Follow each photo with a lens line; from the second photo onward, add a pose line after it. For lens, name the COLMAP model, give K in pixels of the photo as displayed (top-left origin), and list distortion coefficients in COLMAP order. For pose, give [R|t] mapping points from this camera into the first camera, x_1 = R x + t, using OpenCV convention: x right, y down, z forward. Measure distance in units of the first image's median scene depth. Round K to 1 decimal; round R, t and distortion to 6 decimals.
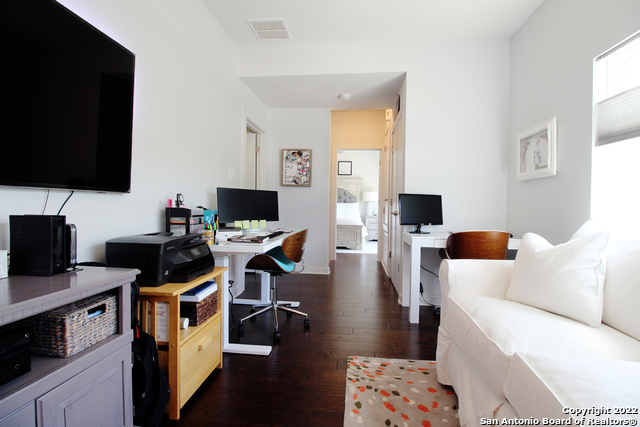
lens RADIAL K [[288.2, 0, 321.4], [0, 288.2, 200.7], [0, 0, 1]] dist [0.000516, 0.000098]
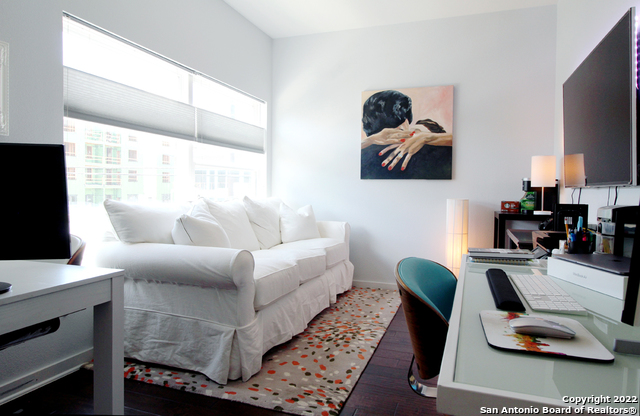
lens RADIAL K [[407.1, 0, 320.0], [0, 407.1, 208.0], [0, 0, 1]] dist [0.002675, 0.000208]
pose [[-0.972315, -0.038349, 0.230508, -0.089773], [-0.028398, 0.998522, 0.046334, 0.008022], [-0.231944, 0.038505, -0.971967, 2.244298]]
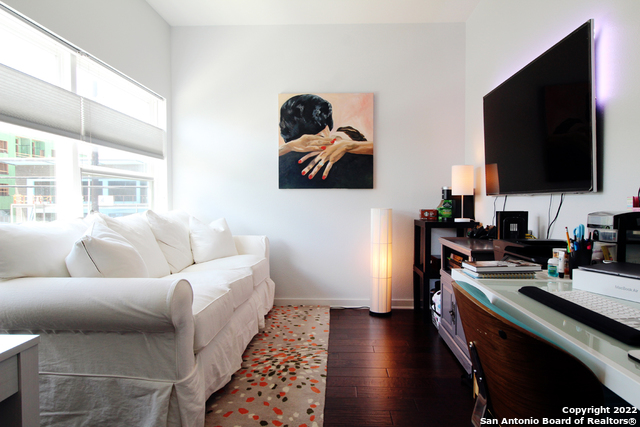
lens RADIAL K [[401.6, 0, 321.5], [0, 401.6, 218.0], [0, 0, 1]] dist [0.000538, -0.005197]
pose [[-0.997015, -0.012997, -0.076105, 0.176576], [-0.015889, 0.999169, 0.037528, 0.016460], [0.075554, 0.038625, -0.996393, 2.044377]]
